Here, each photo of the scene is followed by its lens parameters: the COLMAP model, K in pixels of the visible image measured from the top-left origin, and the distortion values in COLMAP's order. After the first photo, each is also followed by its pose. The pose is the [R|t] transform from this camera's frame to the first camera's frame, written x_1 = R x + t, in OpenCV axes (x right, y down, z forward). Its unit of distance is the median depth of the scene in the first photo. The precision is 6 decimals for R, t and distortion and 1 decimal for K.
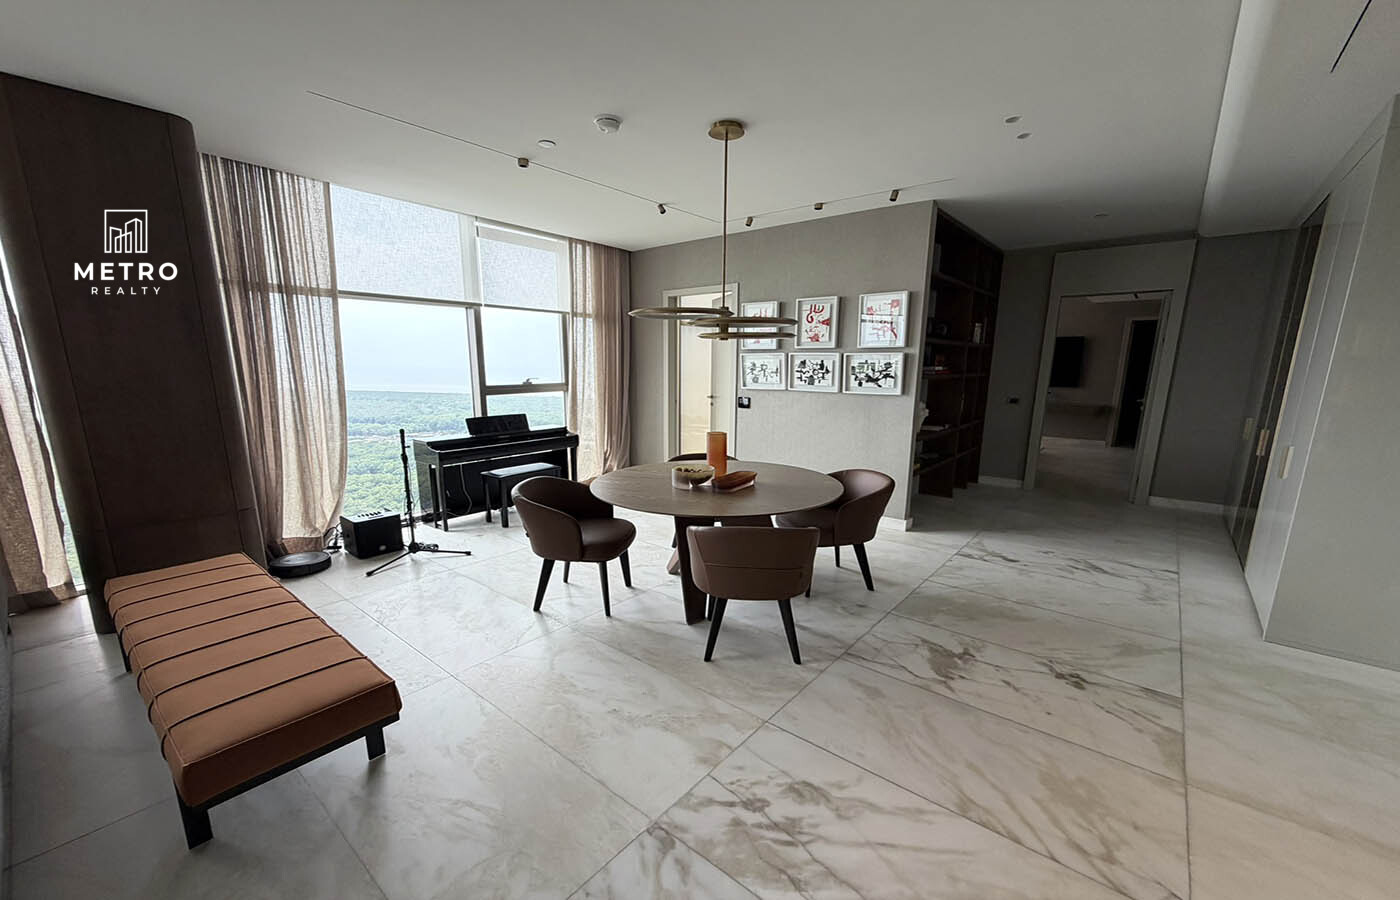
lens RADIAL K [[562.7, 0, 700.0], [0, 562.7, 450.0], [0, 0, 1]] dist [-0.001028, 0.000037]
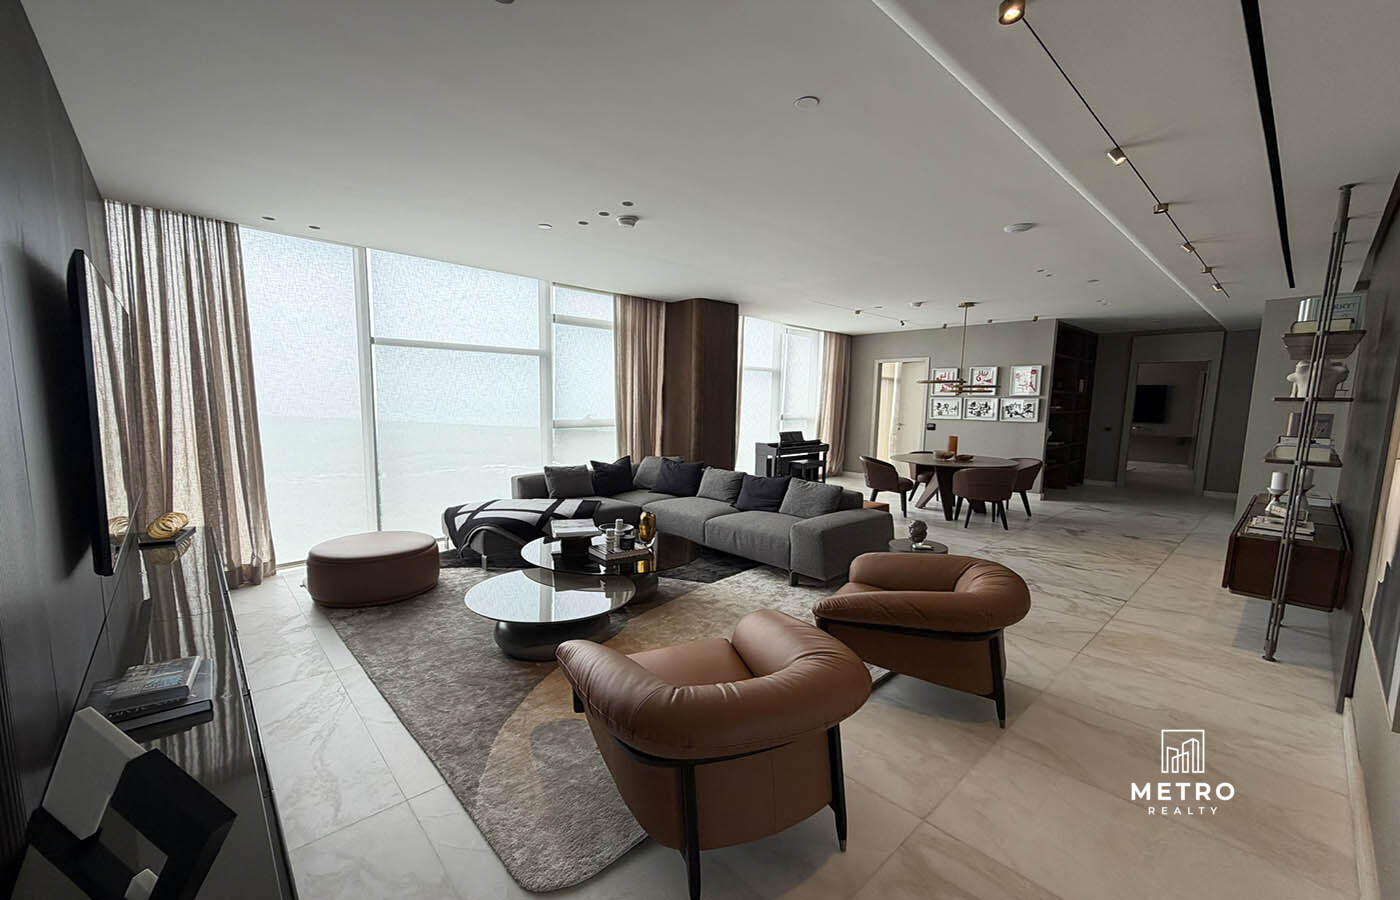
lens RADIAL K [[560.8, 0, 695.9], [0, 560.8, 445.7], [0, 0, 1]] dist [0.001332, -0.000023]
pose [[0.990631, 0.017616, -0.135423, -0.449958], [-0.027436, 0.997099, -0.070995, 0.126793], [0.133779, 0.074045, 0.988241, -0.855859]]
